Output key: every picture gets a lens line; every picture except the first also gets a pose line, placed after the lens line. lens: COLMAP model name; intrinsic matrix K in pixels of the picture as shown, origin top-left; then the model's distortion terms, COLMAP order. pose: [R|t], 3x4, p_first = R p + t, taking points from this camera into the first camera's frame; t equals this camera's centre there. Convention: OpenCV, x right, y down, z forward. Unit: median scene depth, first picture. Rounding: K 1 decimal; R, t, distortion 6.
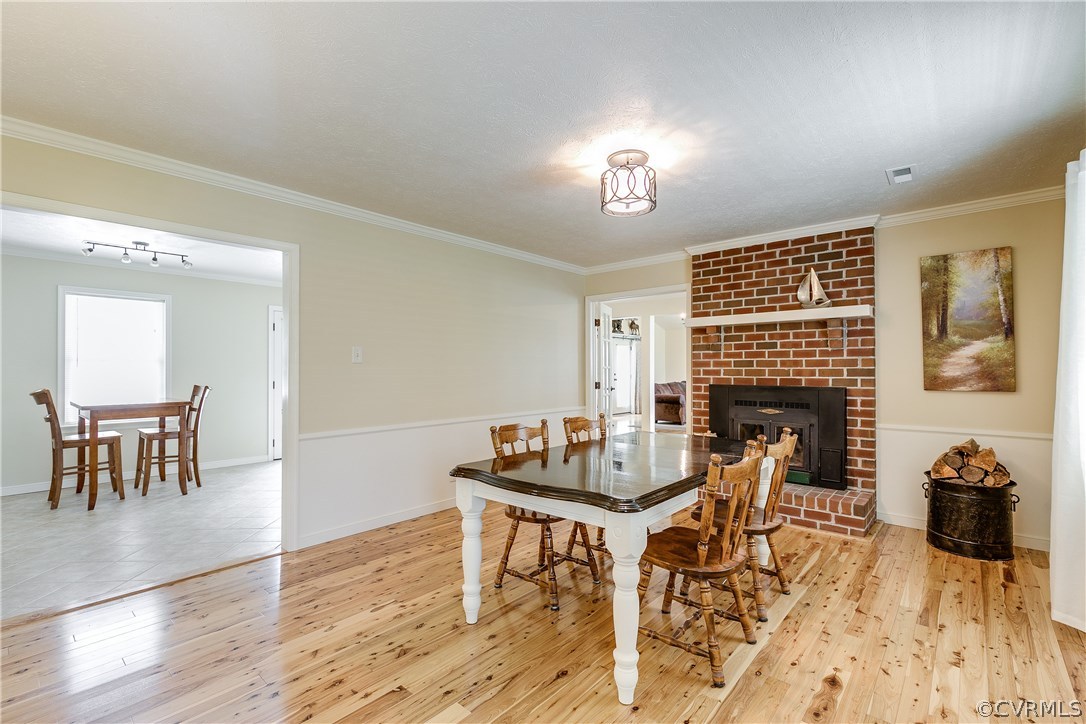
lens RADIAL K [[495.9, 0, 545.9], [0, 495.9, 364.0], [0, 0, 1]] dist [0.000763, -0.000298]
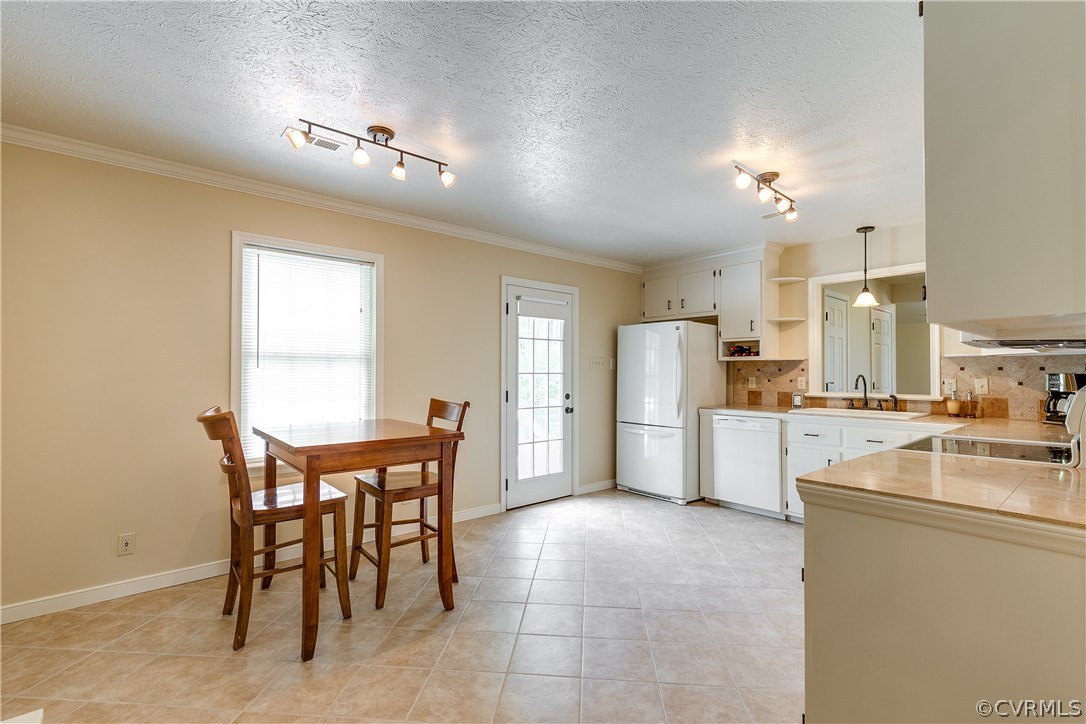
lens RADIAL K [[495.9, 0, 545.5], [0, 495.9, 366.2], [0, 0, 1]] dist [0.000763, -0.000298]
pose [[0.986500, 0.000672, -0.163762, -0.437025], [-0.000688, 1.000000, -0.000039, 0.003011], [0.163762, 0.000152, 0.986500, 0.400801]]
